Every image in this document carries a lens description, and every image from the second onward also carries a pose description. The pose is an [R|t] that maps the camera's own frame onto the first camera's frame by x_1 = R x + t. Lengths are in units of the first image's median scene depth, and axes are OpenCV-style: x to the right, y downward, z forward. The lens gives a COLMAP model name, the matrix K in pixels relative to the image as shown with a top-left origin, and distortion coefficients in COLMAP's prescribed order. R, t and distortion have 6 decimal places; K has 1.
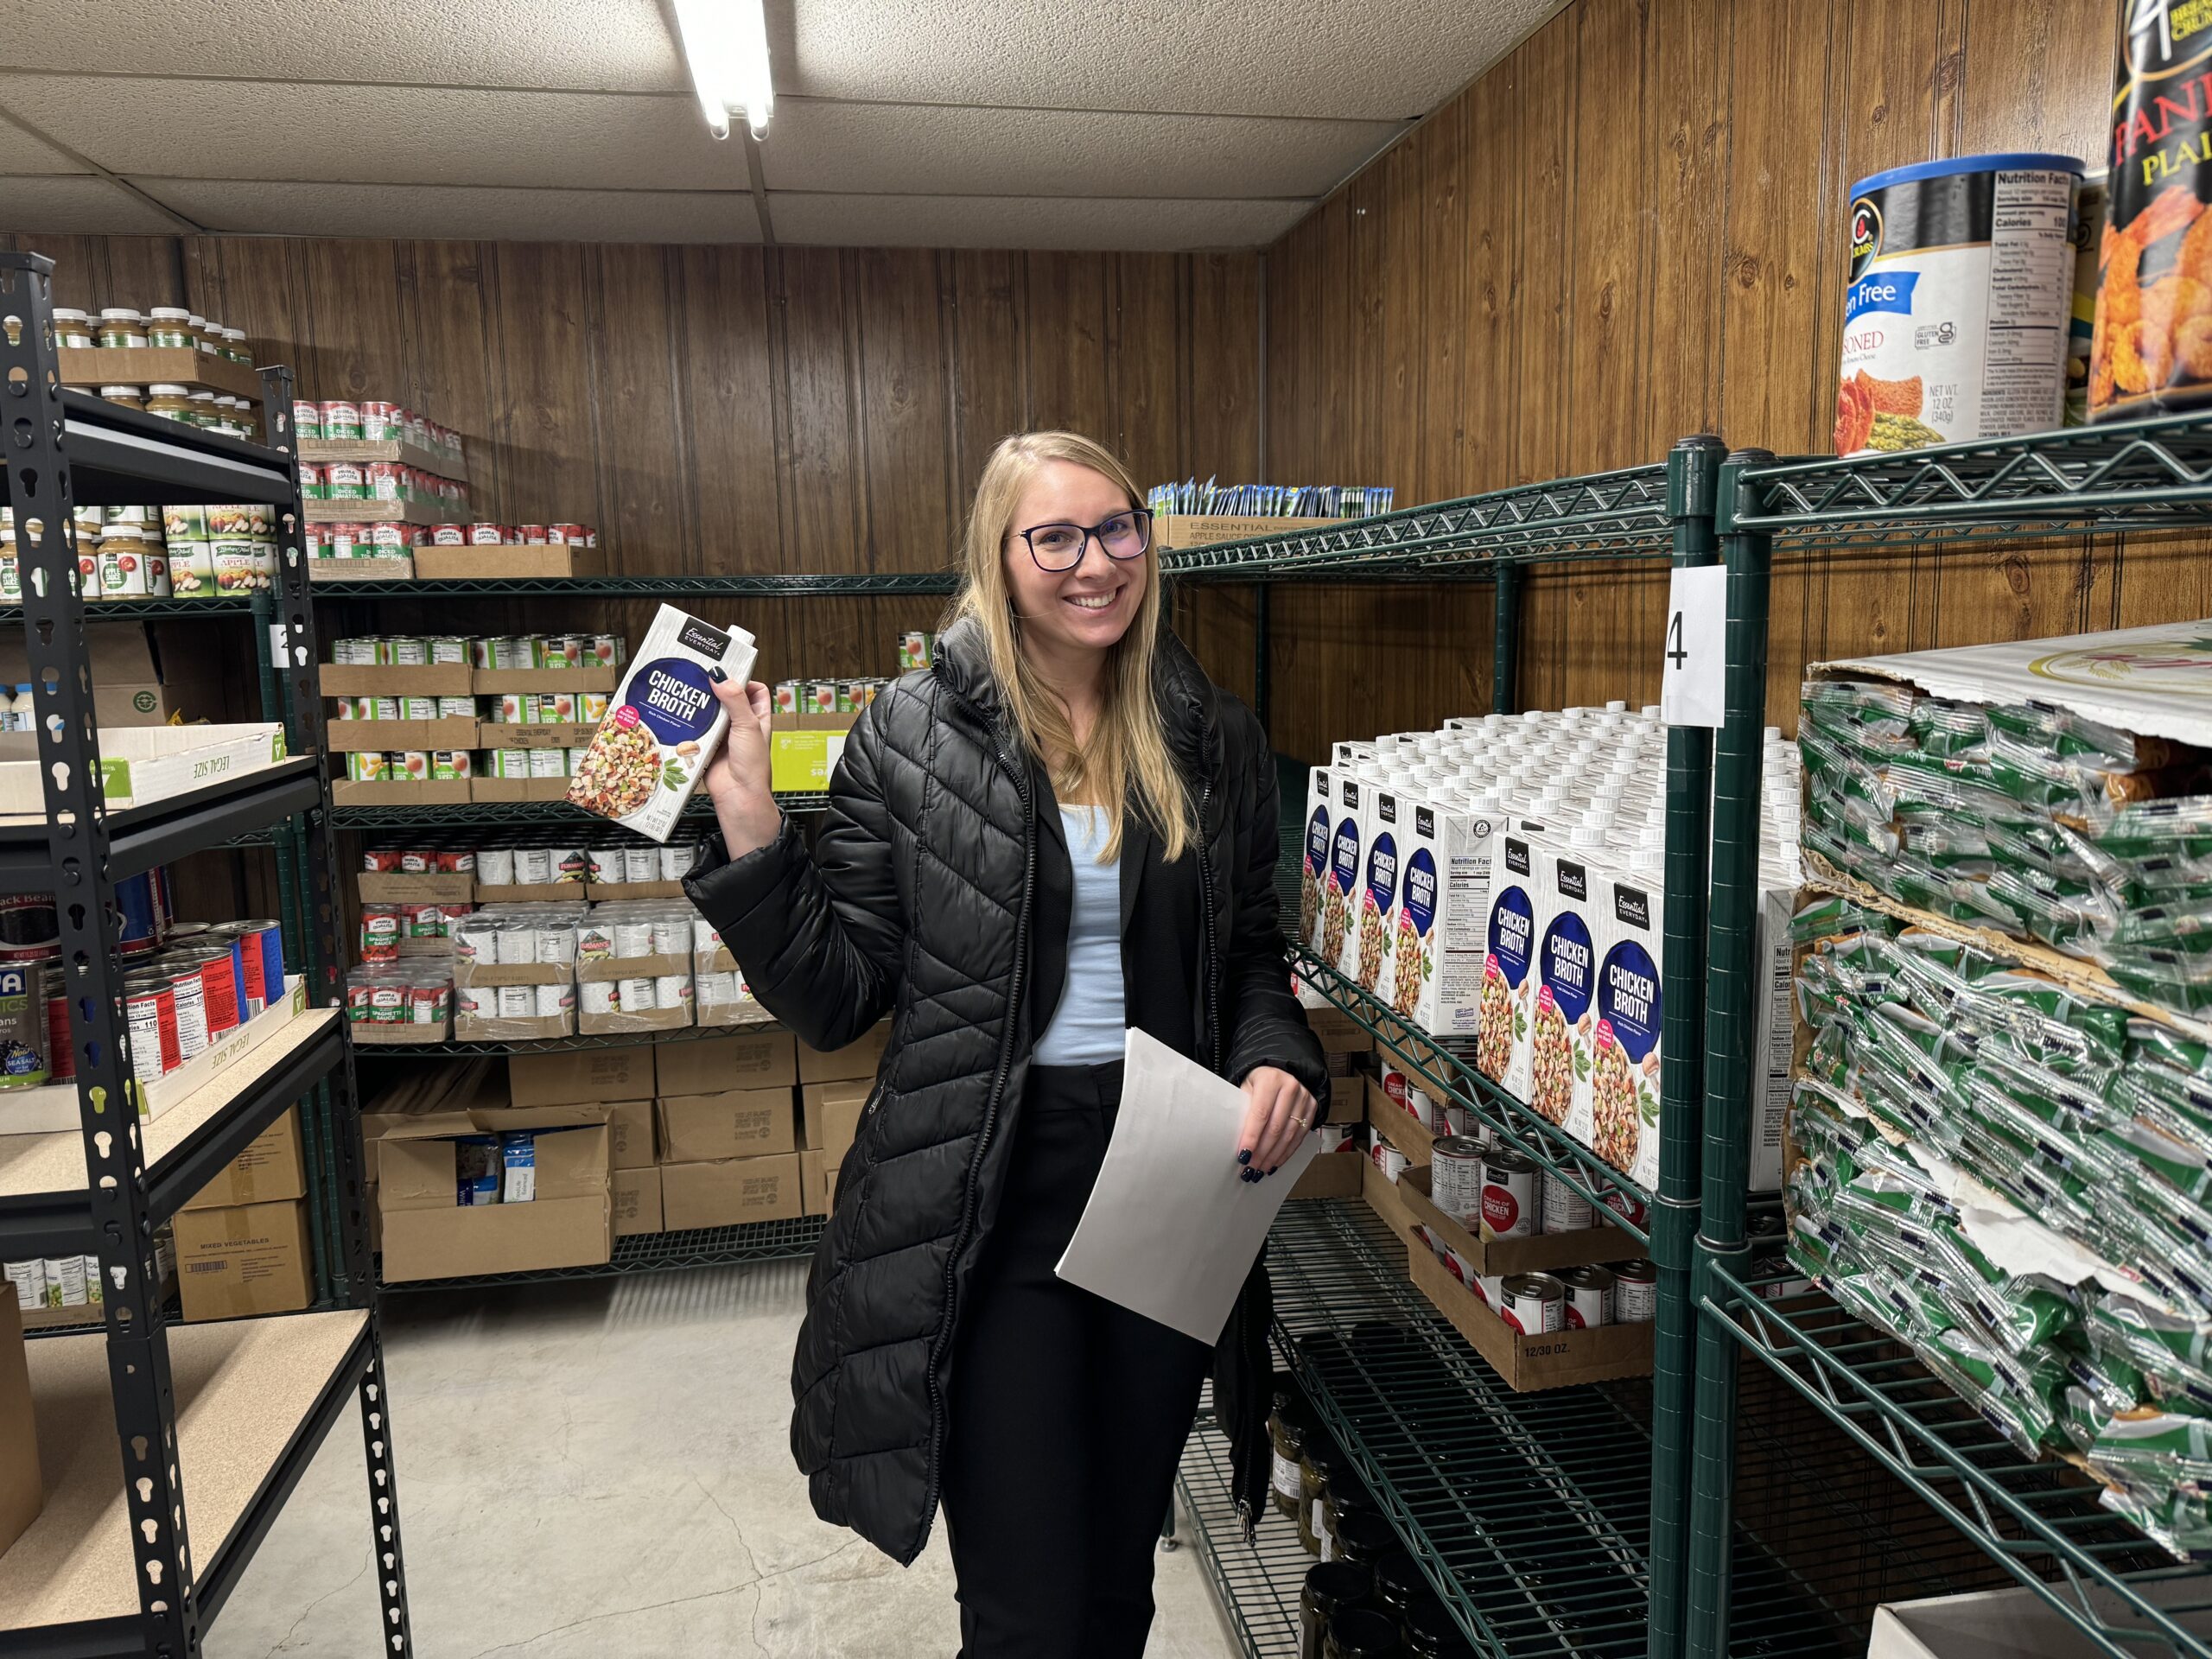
lens RADIAL K [[1560.7, 0, 1118.2], [0, 1560.7, 825.2], [0, 0, 1]] dist [0.028963, -0.037086]
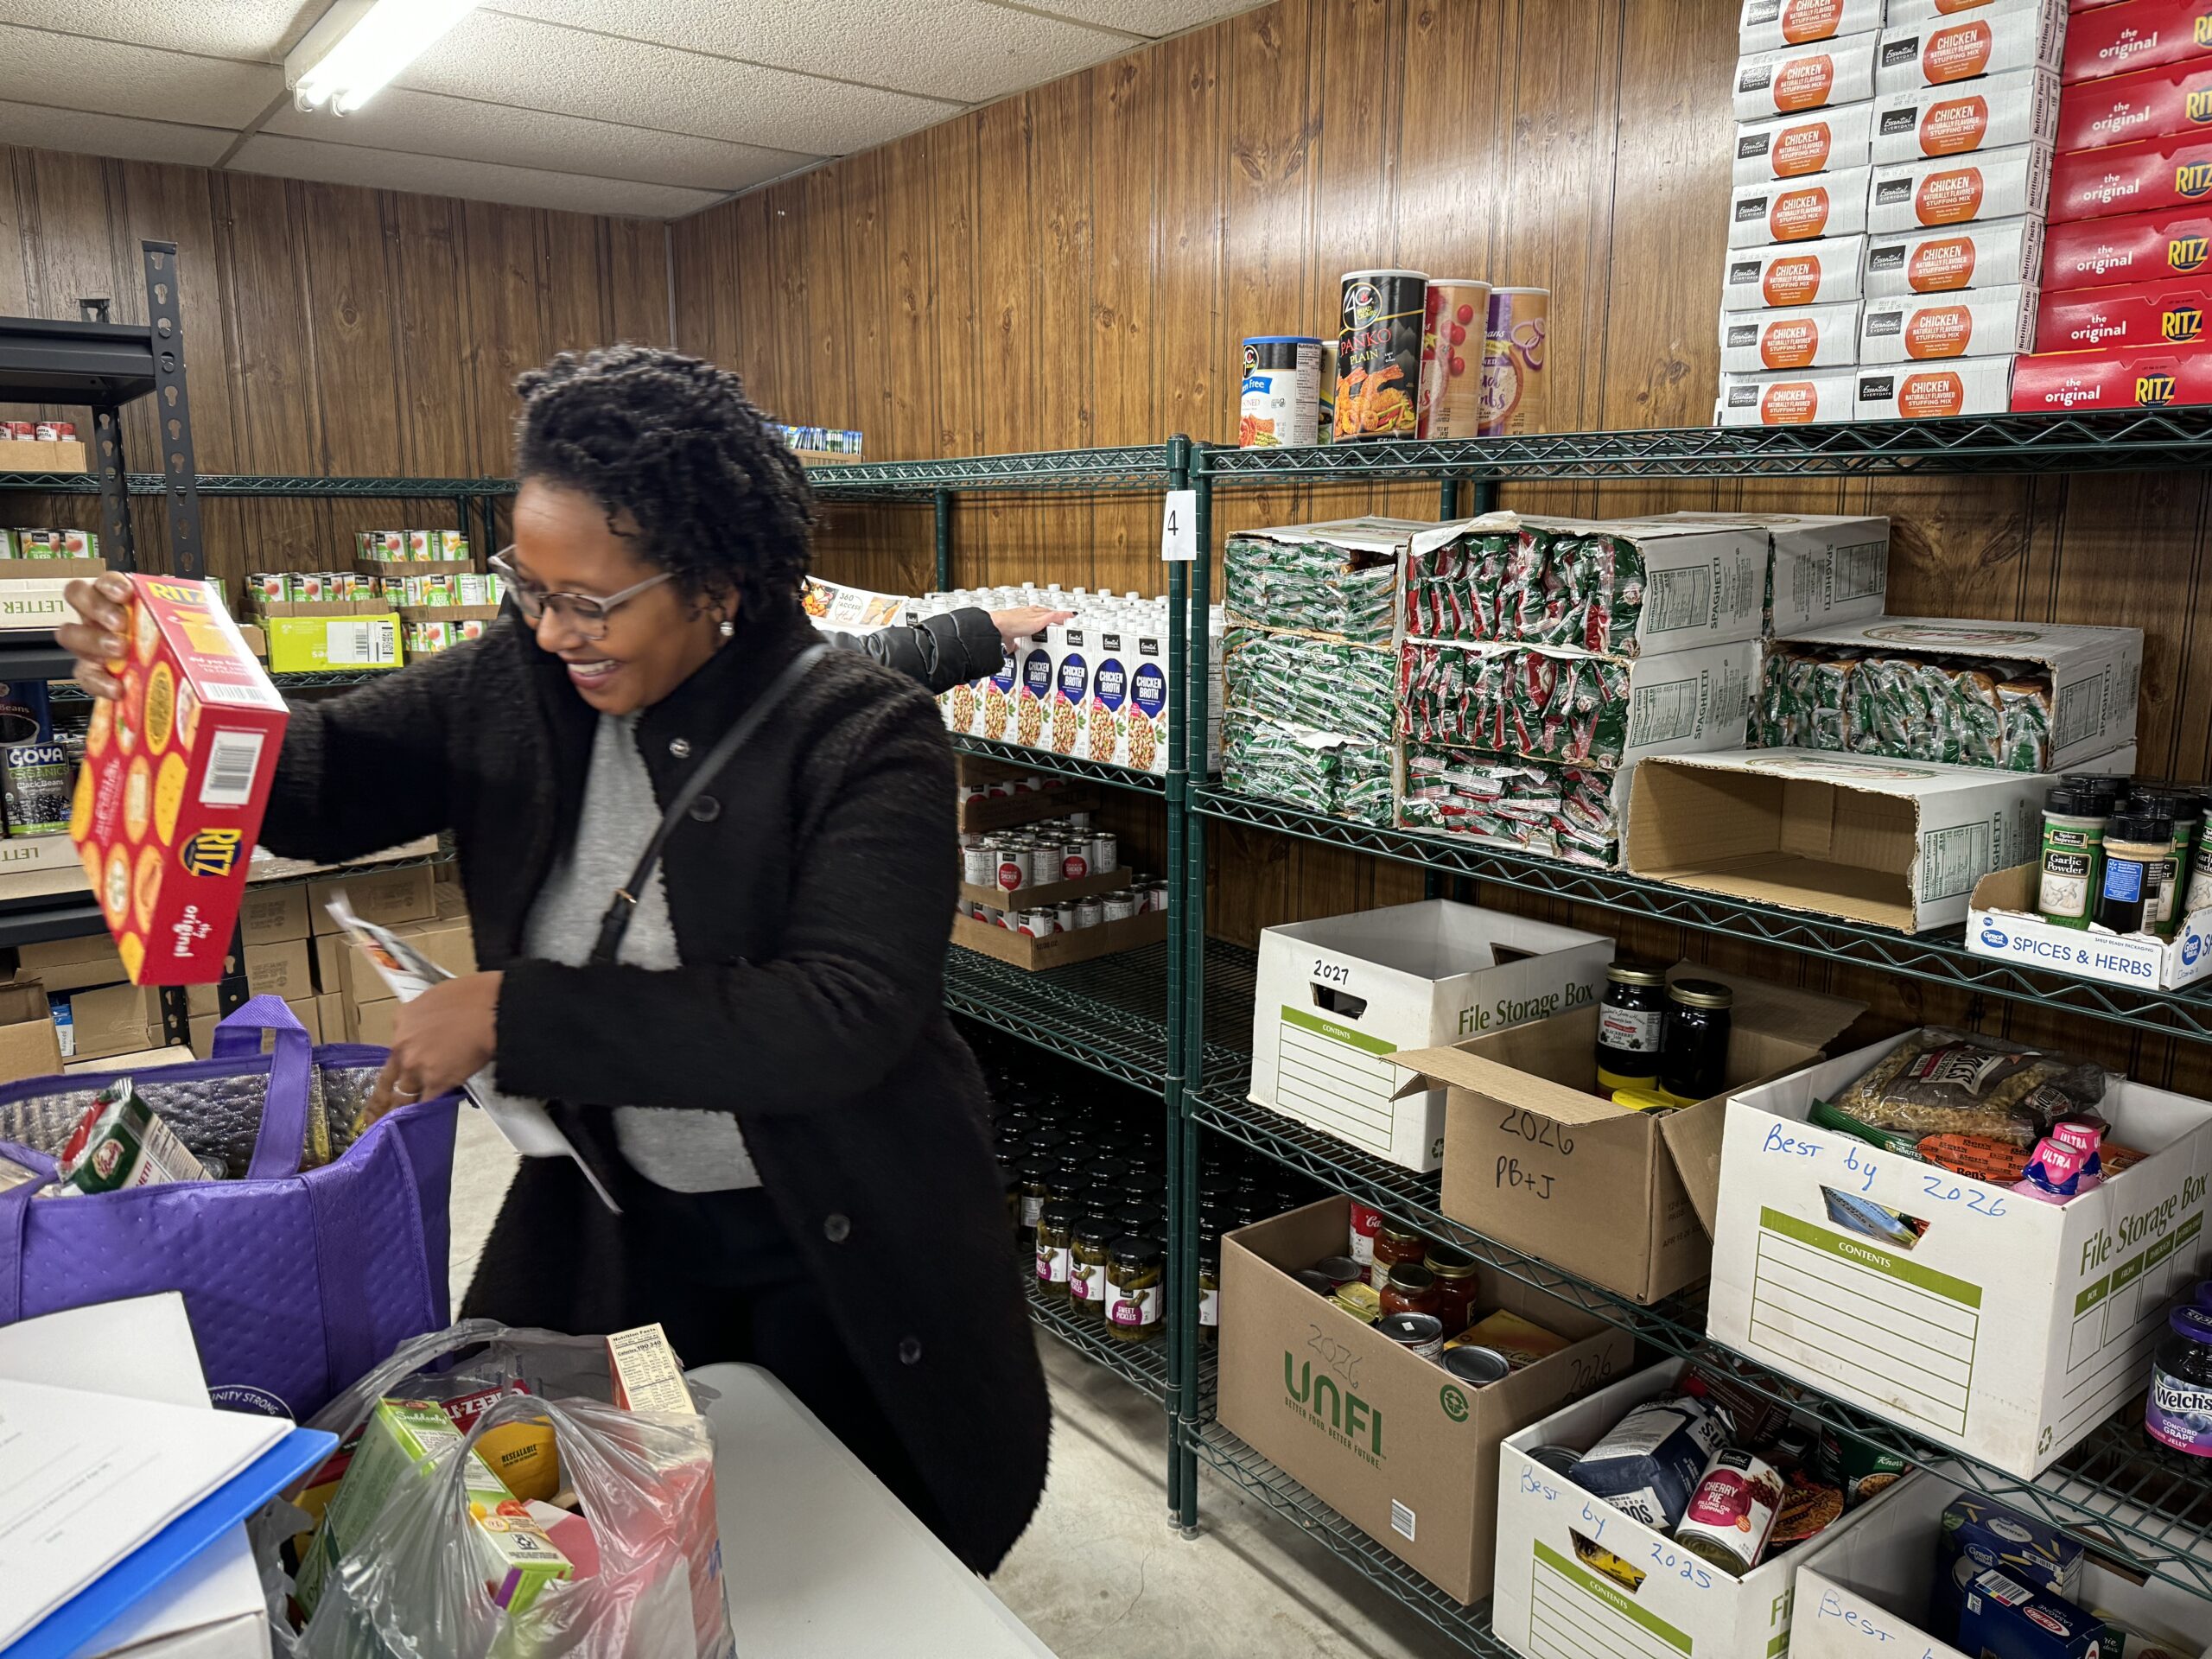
lens RADIAL K [[1557.7, 0, 1107.1], [0, 1557.7, 827.3], [0, 0, 1]] dist [0.105731, -0.148592]
pose [[0.884996, -0.065112, 0.461024, -0.265251], [0.046085, 0.997561, 0.052424, 0.066271], [-0.463313, -0.025149, 0.885838, -0.326030]]
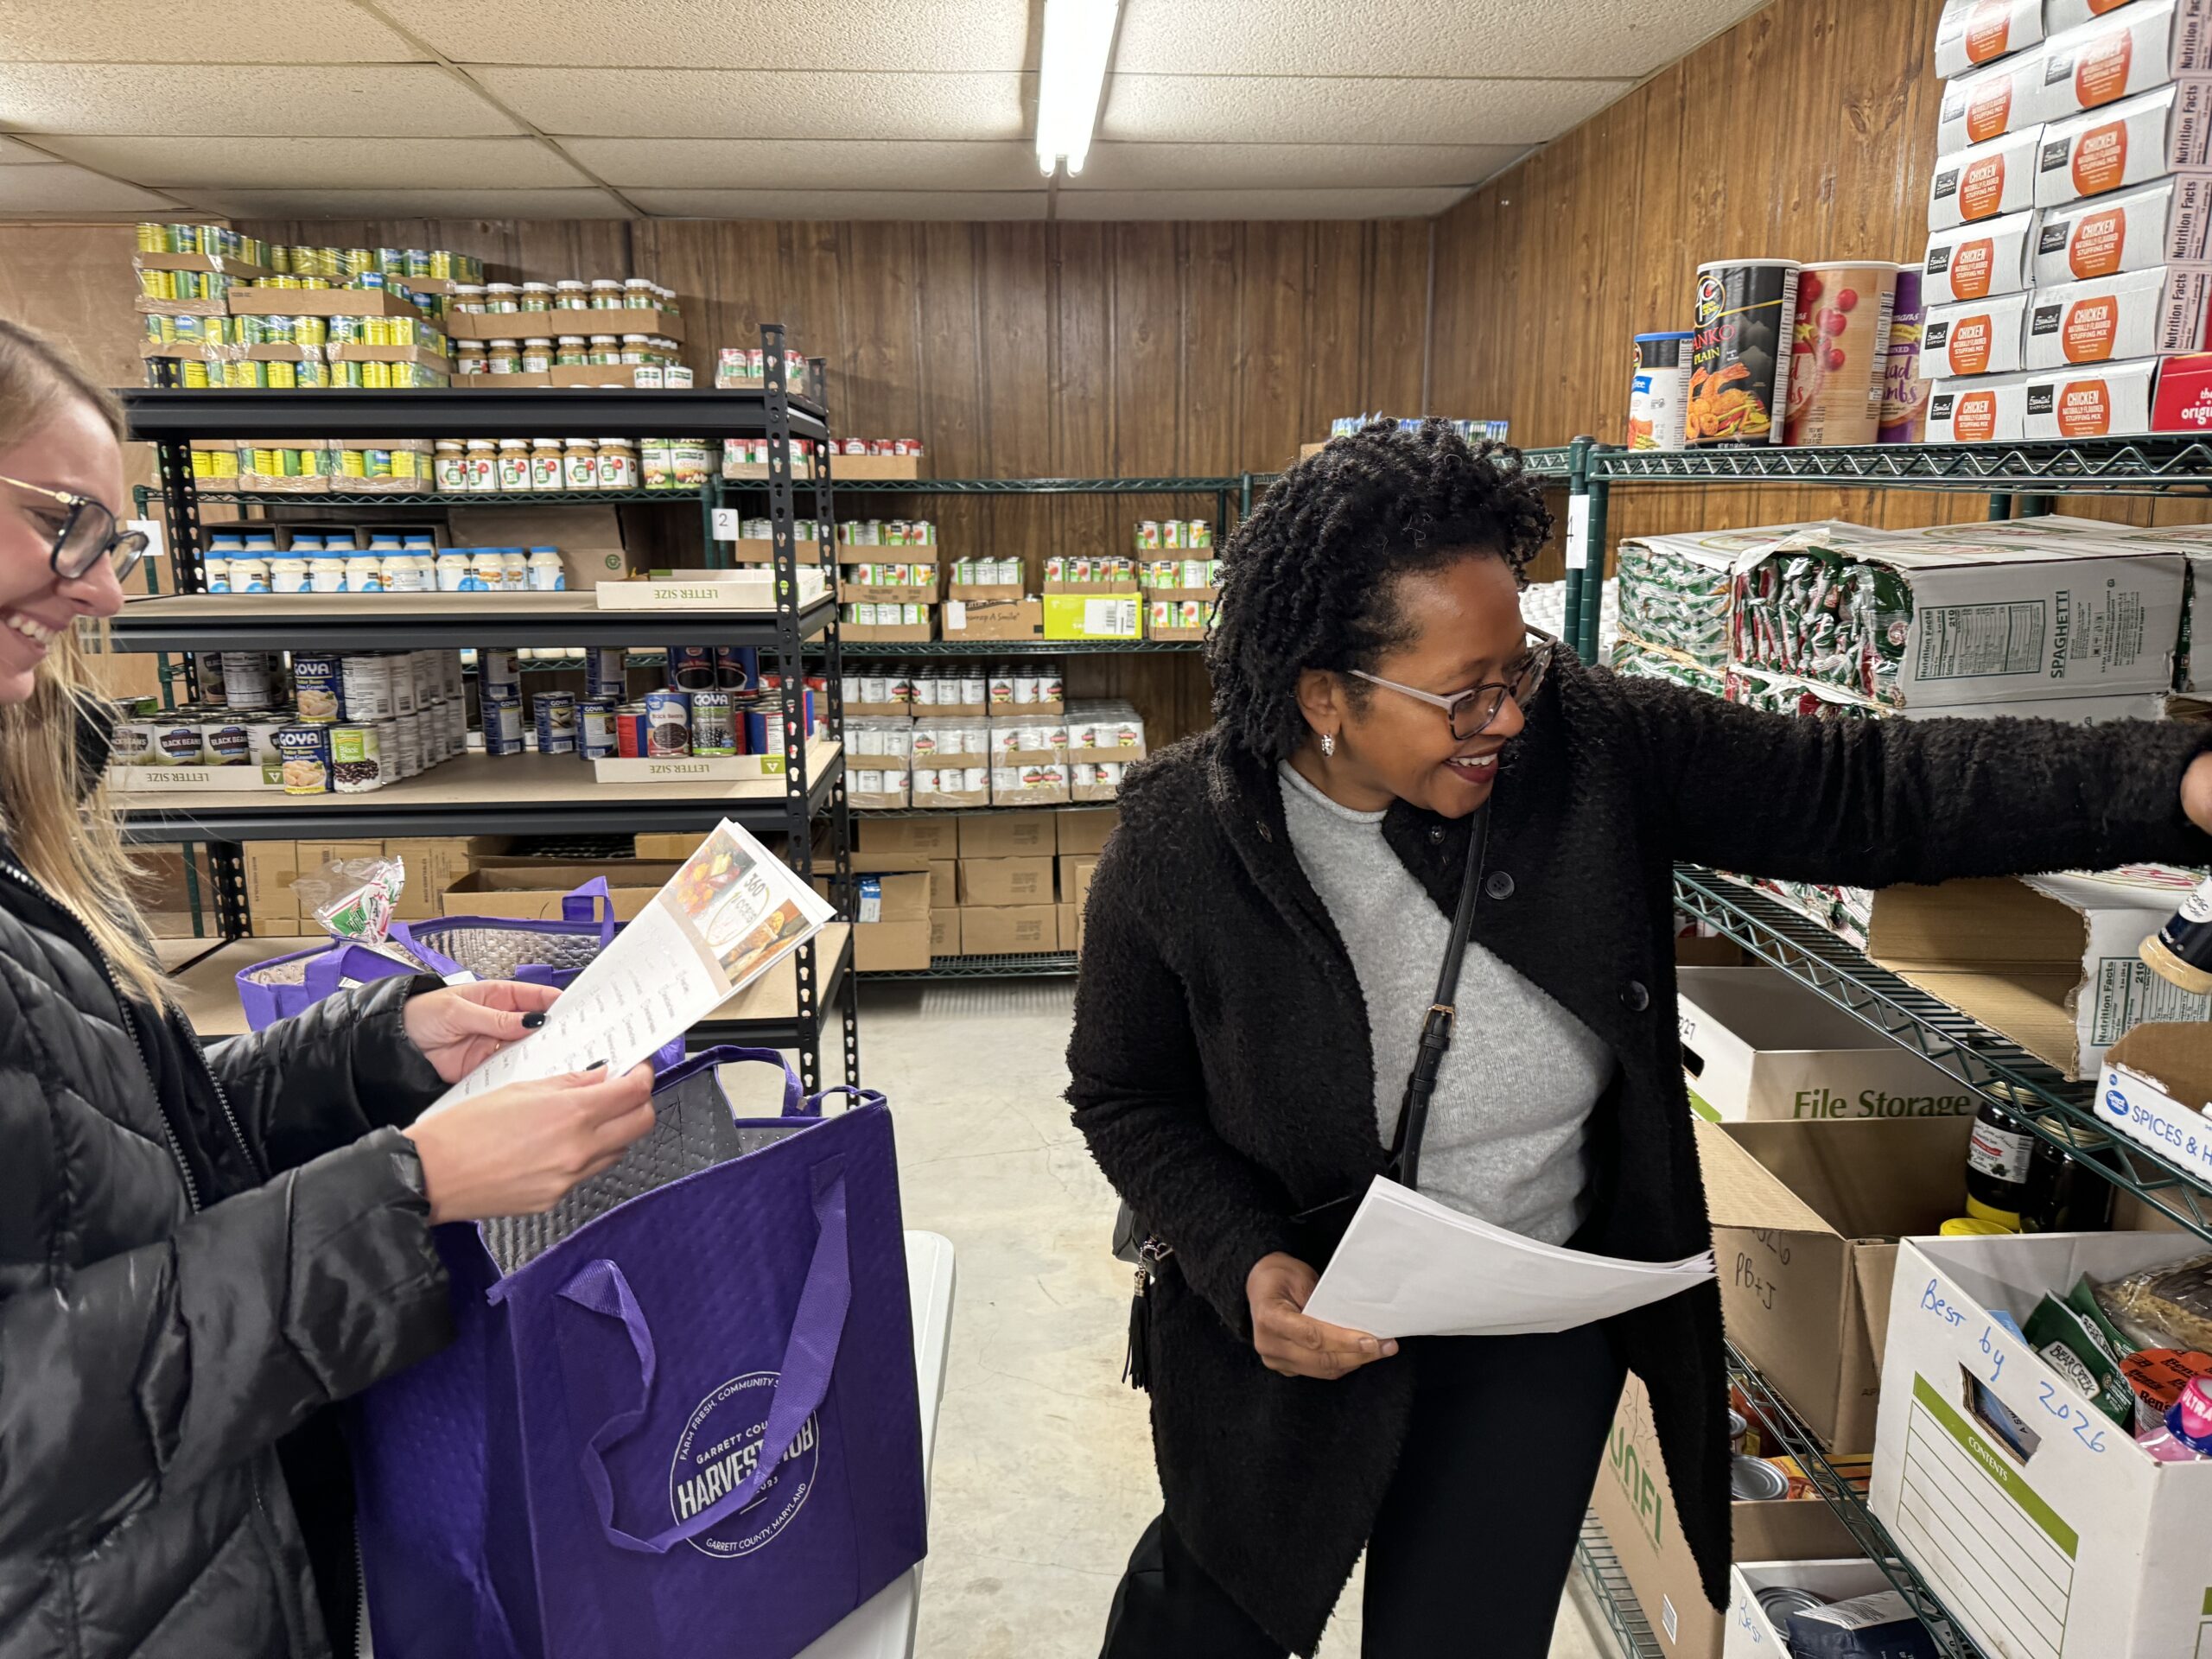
lens RADIAL K [[1549.4, 0, 1117.1], [0, 1549.4, 830.6], [0, 0, 1]] dist [0.091402, -0.154966]
pose [[0.993474, 0.036611, -0.108021, -0.008070], [-0.028824, 0.996931, 0.072791, 0.052921], [0.110355, -0.069202, 0.991480, -0.415568]]
